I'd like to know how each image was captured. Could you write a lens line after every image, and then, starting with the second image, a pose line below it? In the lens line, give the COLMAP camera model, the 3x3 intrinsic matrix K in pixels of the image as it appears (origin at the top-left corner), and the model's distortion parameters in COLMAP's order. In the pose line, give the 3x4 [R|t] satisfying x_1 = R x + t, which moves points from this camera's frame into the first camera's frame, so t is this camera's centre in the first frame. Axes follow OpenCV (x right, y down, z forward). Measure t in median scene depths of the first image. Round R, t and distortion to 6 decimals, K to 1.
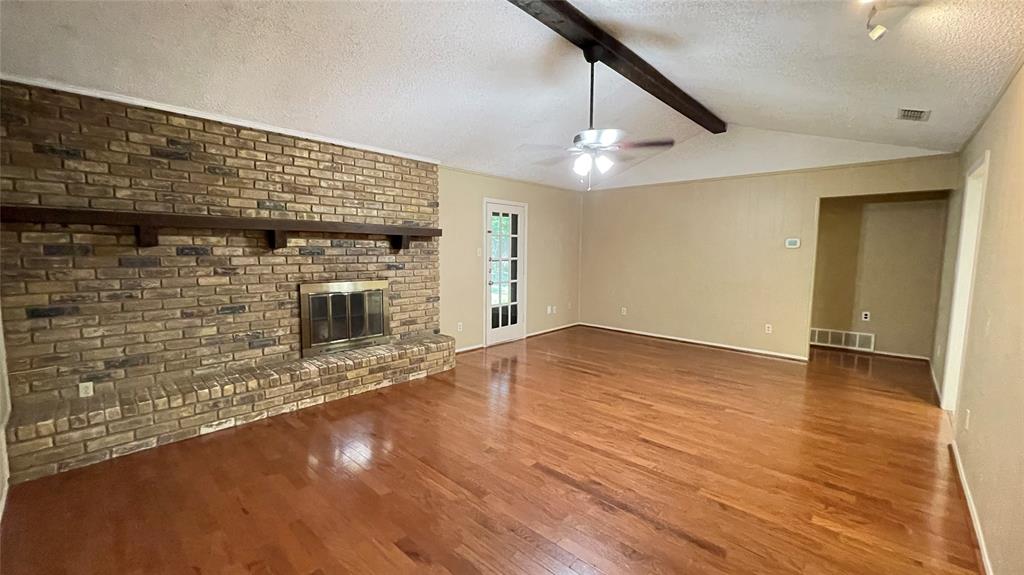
lens RADIAL K [[417.7, 0, 505.5], [0, 417.7, 288.7], [0, 0, 1]] dist [-0.002891, 0.002783]
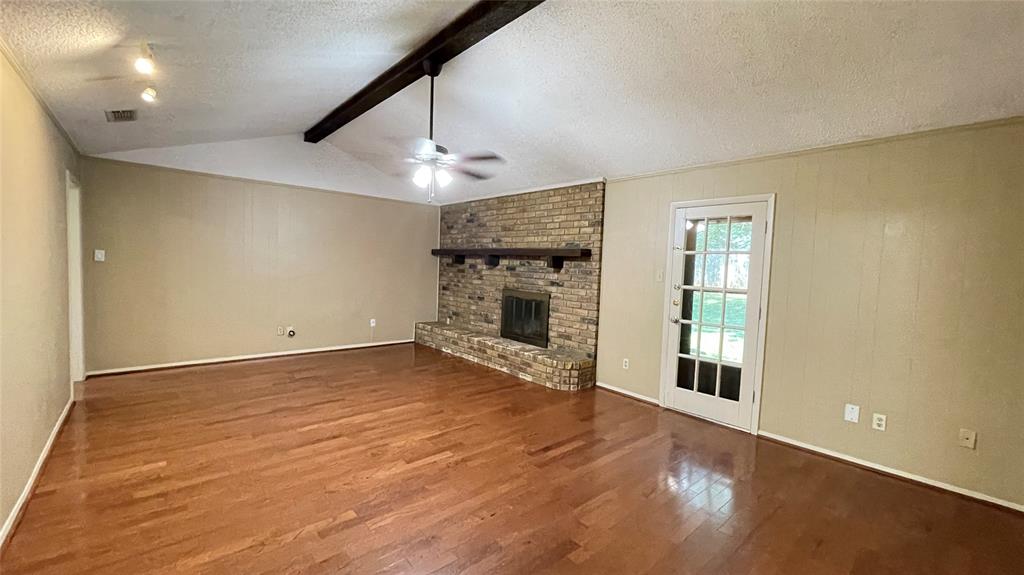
lens RADIAL K [[417.7, 0, 506.0], [0, 417.7, 286.9], [0, 0, 1]] dist [-0.002891, 0.002783]
pose [[-0.117495, 0.040676, -0.992240, 1.003279], [-0.132210, 0.989626, 0.056225, -0.102102], [0.984233, 0.137791, -0.110898, 1.129069]]
